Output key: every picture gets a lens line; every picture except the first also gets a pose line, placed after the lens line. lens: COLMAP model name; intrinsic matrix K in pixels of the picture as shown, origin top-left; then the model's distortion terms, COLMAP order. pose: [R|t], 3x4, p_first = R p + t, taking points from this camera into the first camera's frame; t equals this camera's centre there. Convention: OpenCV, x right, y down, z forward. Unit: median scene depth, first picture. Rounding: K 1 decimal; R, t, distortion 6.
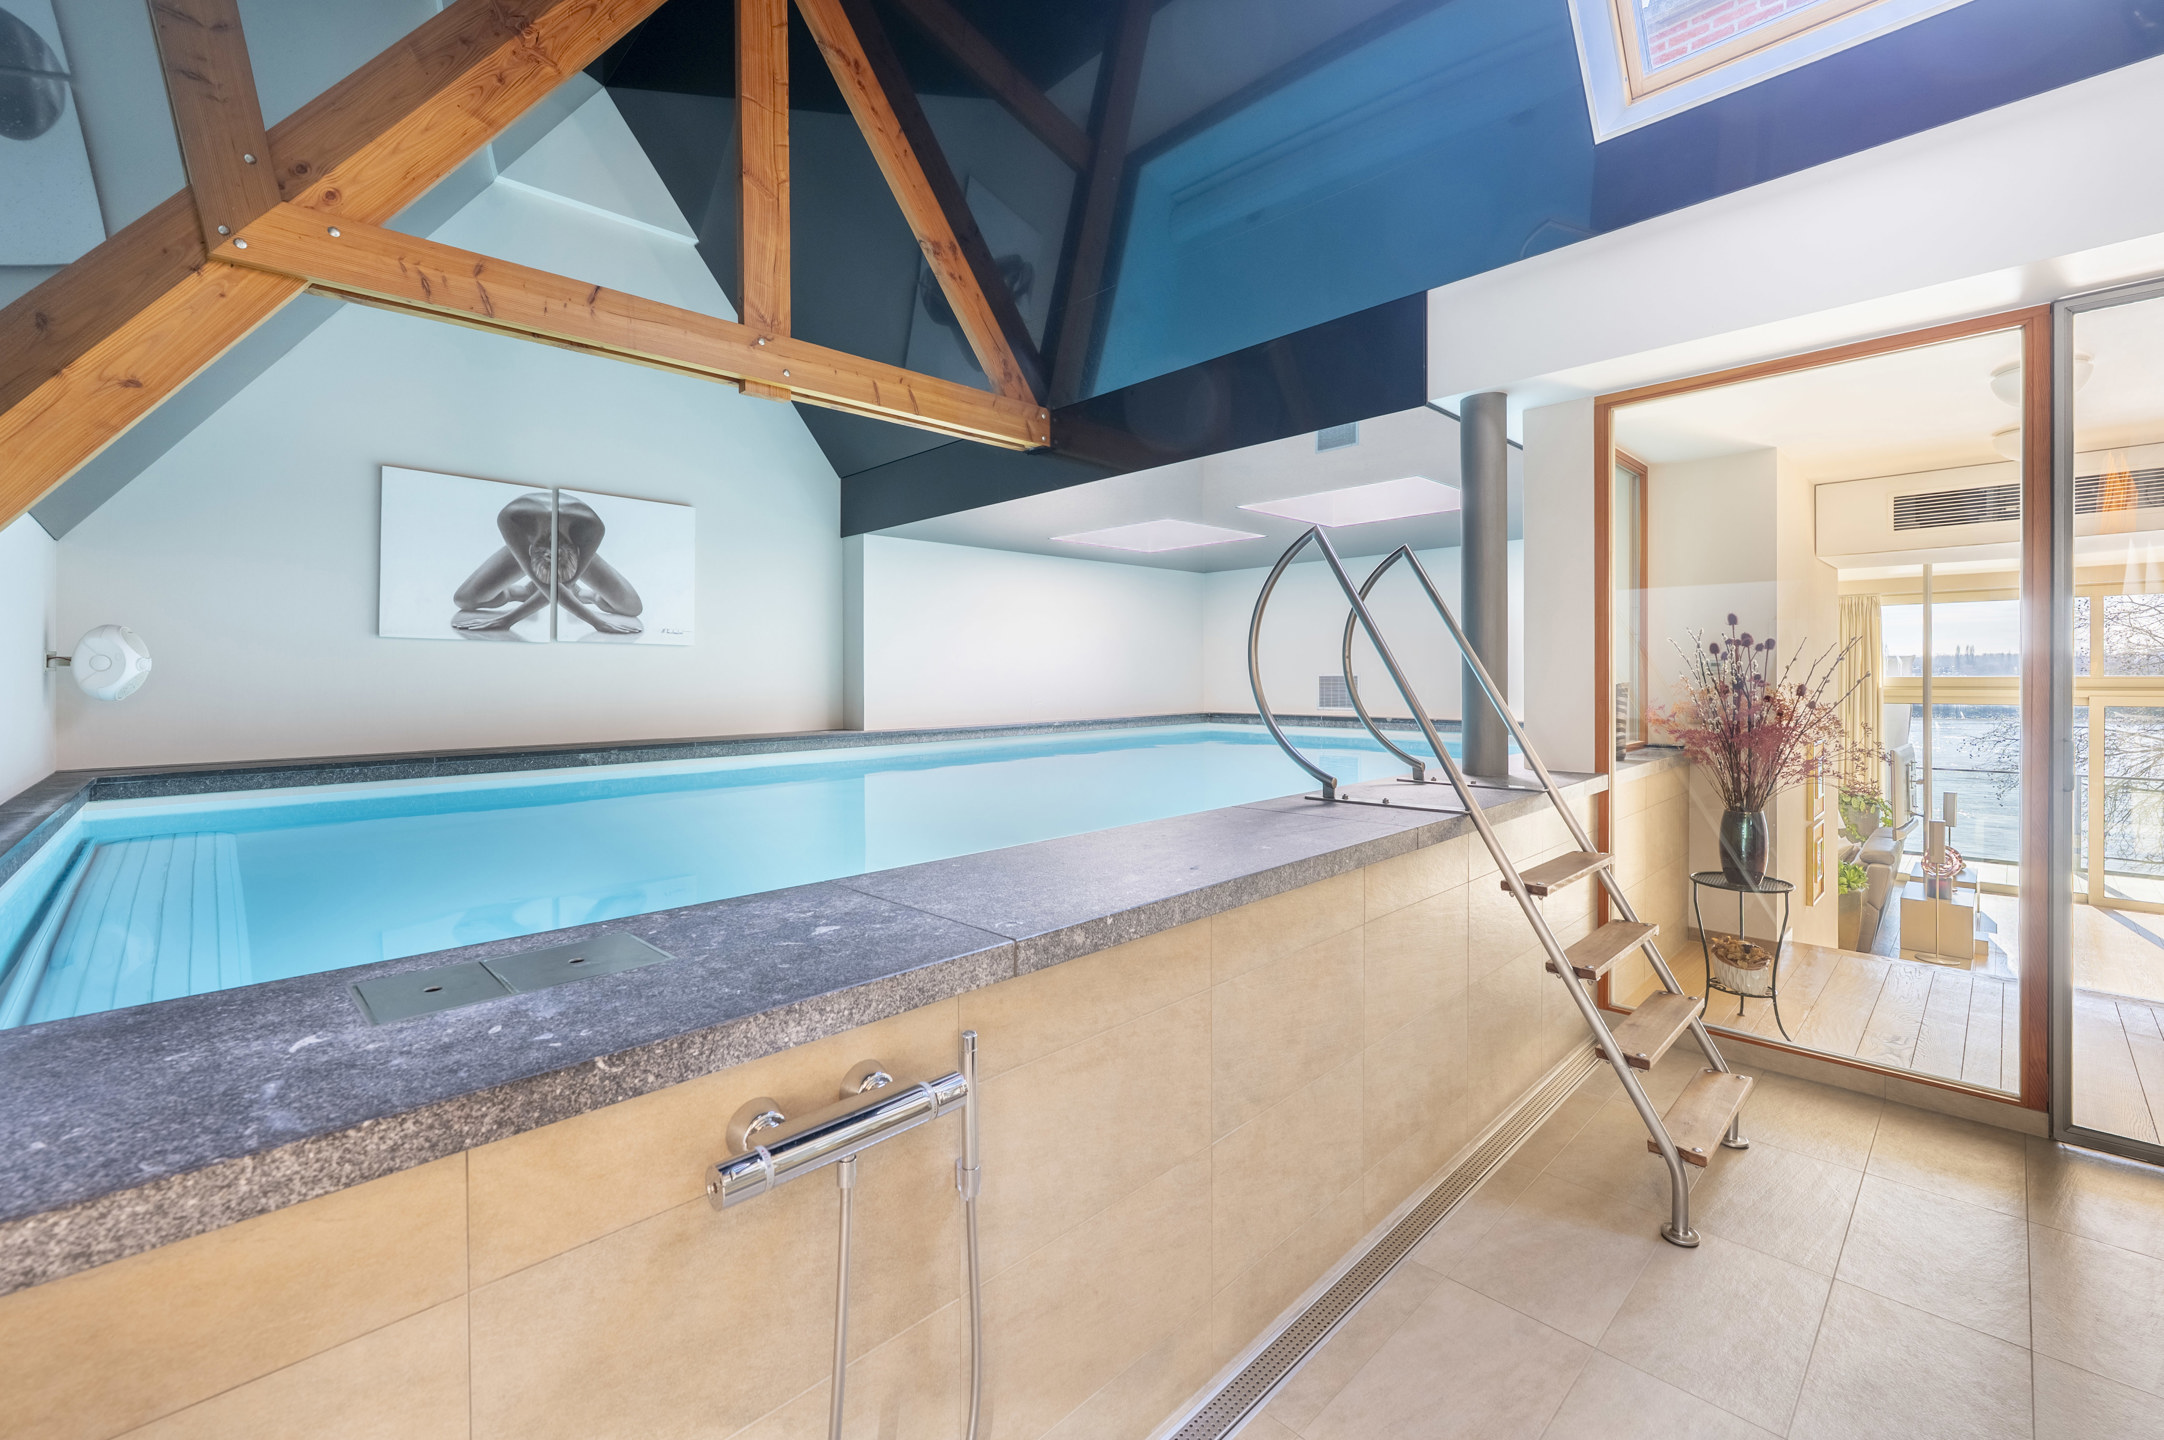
lens RADIAL K [[895.6, 0, 1087.7], [0, 895.6, 686.0], [0, 0, 1]] dist [0.001420, 0.000411]
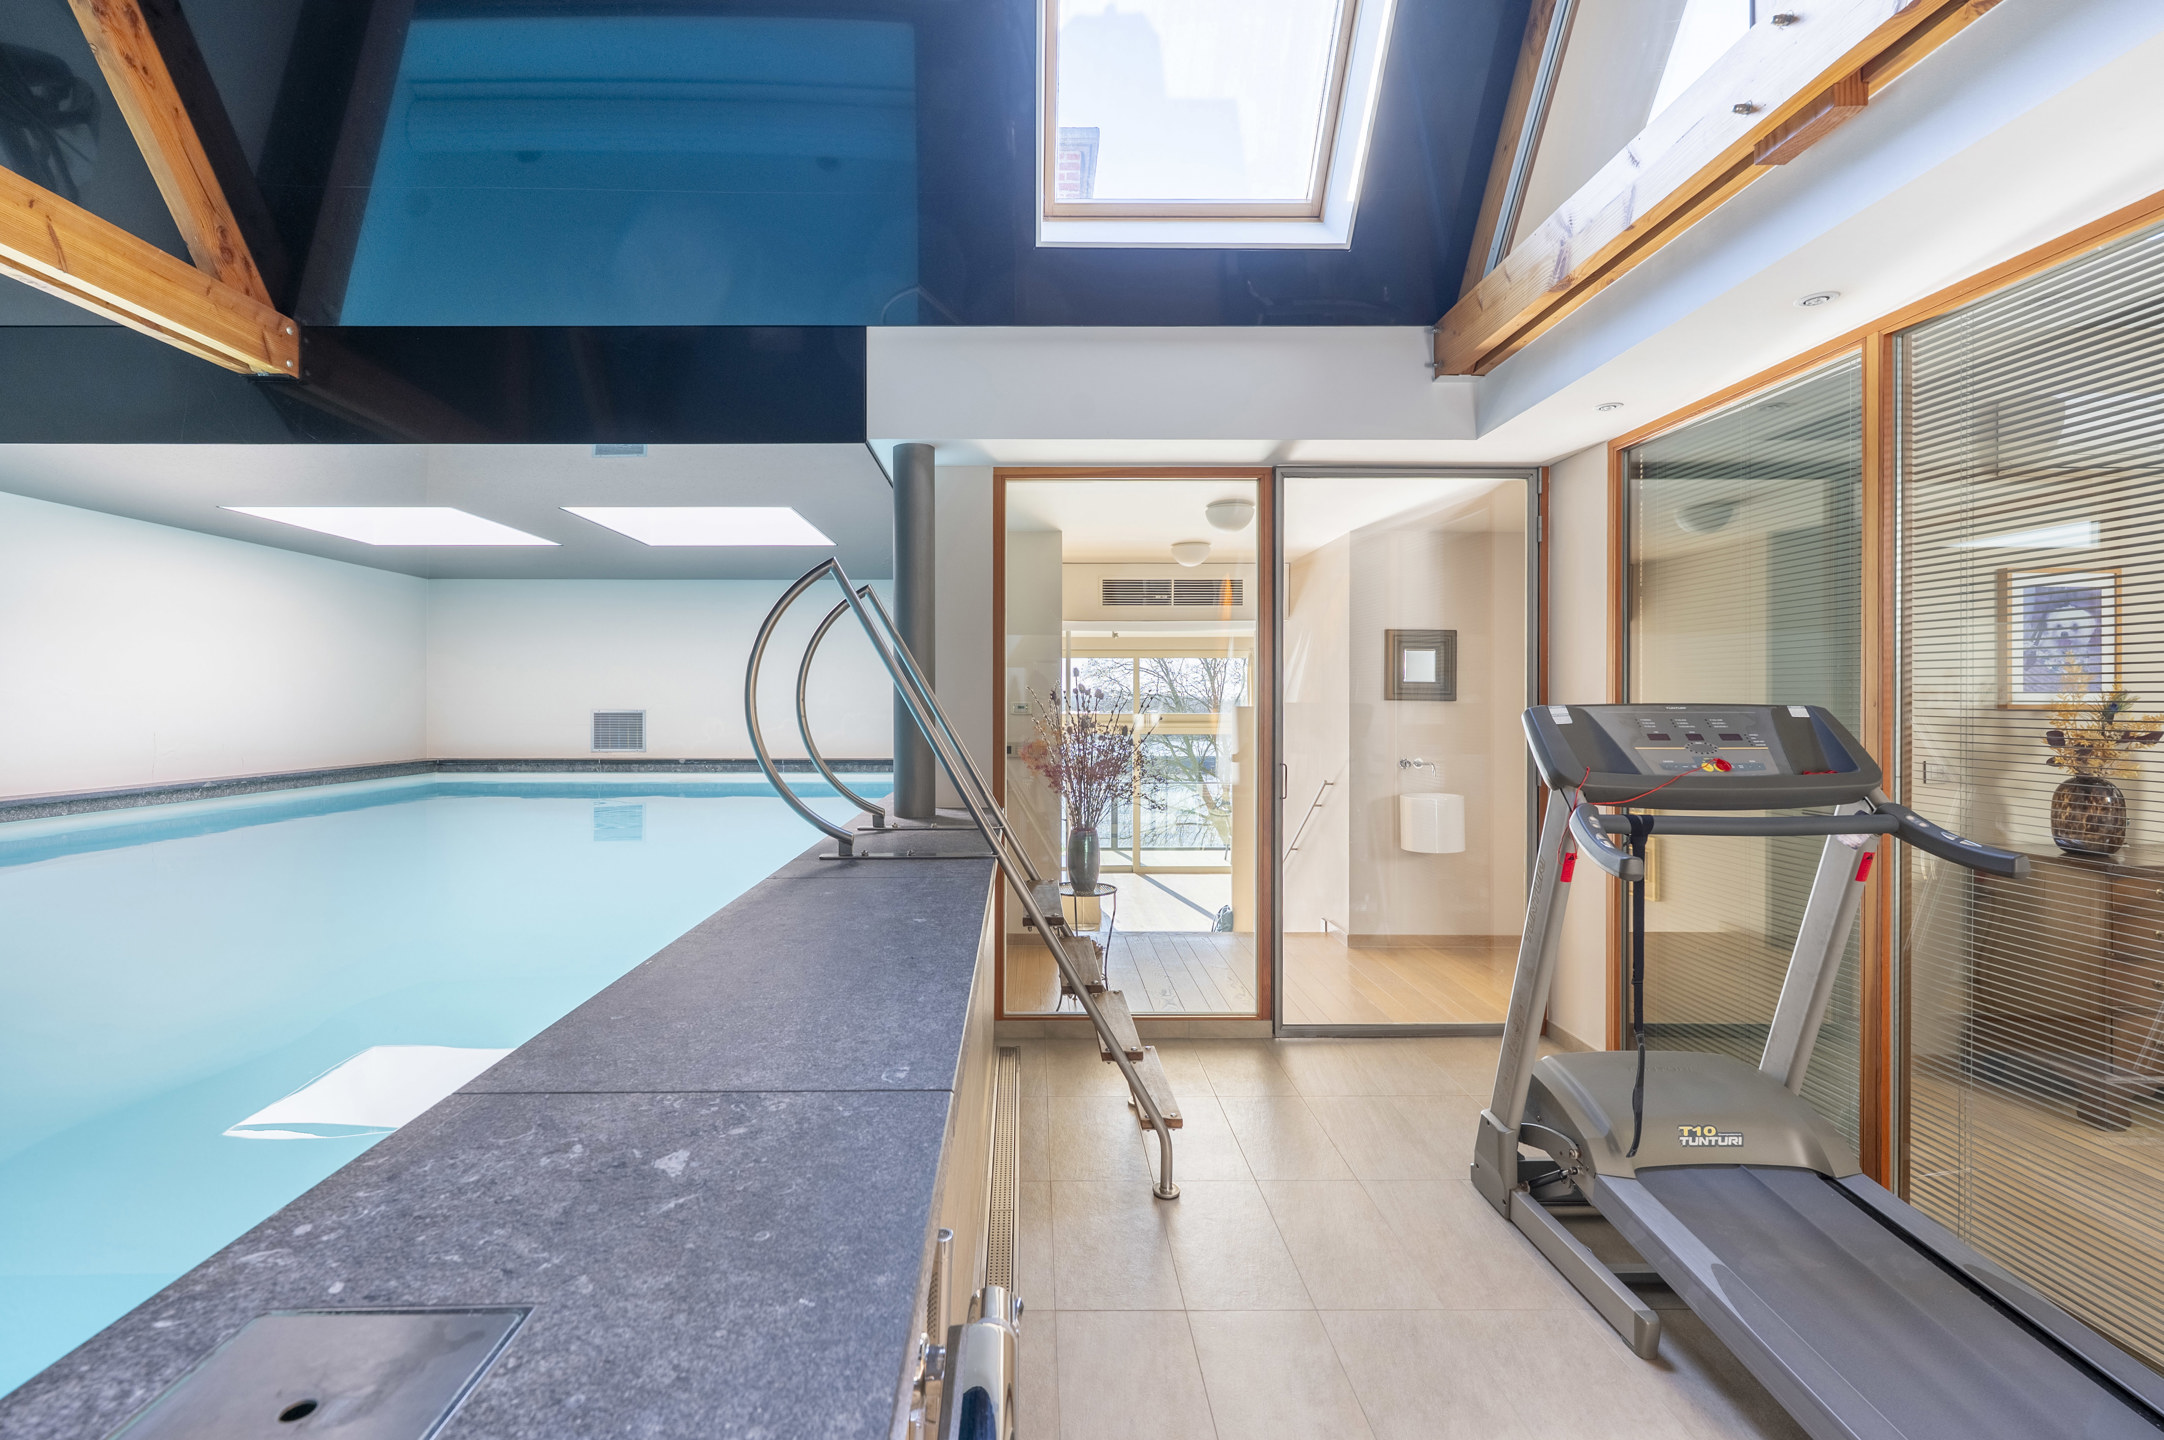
lens RADIAL K [[937.8, 0, 1086.0], [0, 937.8, 710.6], [0, 0, 1]] dist [0.002906, 0.000018]
pose [[0.701701, 0.005215, 0.712452, -0.166912], [0.002658, 0.999947, -0.009938, -0.009334], [-0.712466, 0.008868, 0.701650, 0.103426]]
